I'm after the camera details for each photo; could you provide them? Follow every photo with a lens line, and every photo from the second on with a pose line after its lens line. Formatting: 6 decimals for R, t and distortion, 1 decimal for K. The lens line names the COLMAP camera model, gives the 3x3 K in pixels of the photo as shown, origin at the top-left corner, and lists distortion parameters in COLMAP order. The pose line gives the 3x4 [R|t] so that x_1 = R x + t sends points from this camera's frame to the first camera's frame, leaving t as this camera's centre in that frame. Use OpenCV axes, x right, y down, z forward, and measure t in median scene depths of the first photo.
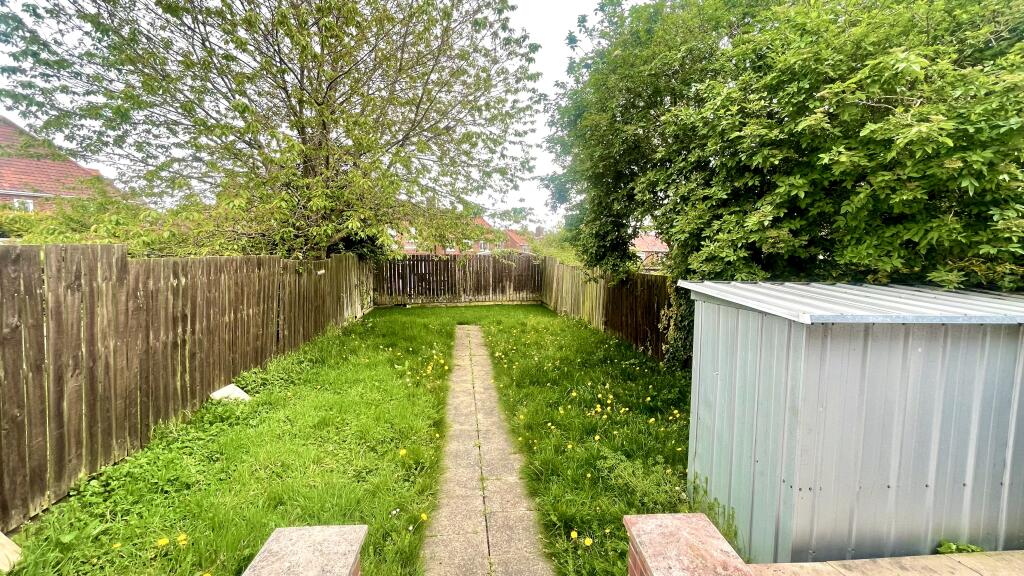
lens RADIAL K [[413.8, 0, 512.0], [0, 413.8, 288.0], [0, 0, 1]] dist [-0.000629, -0.000149]
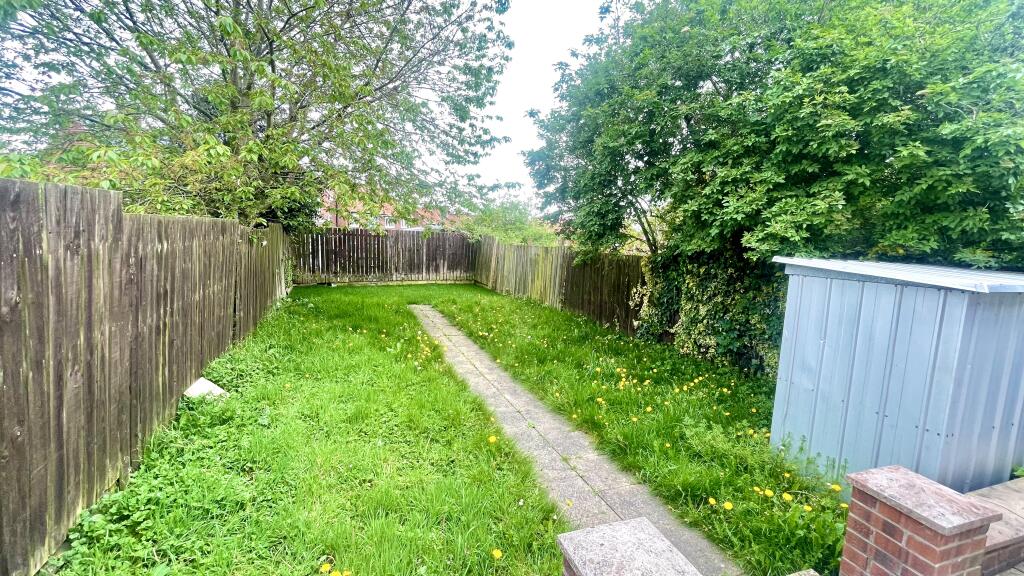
lens RADIAL K [[413.8, 0, 512.0], [0, 413.8, 288.0], [0, 0, 1]] dist [-0.000629, -0.000149]
pose [[0.967337, 0.001607, 0.253490, -0.467416], [-0.013386, 0.998909, 0.044750, 0.021634], [-0.253141, -0.046681, 0.966302, 0.122811]]
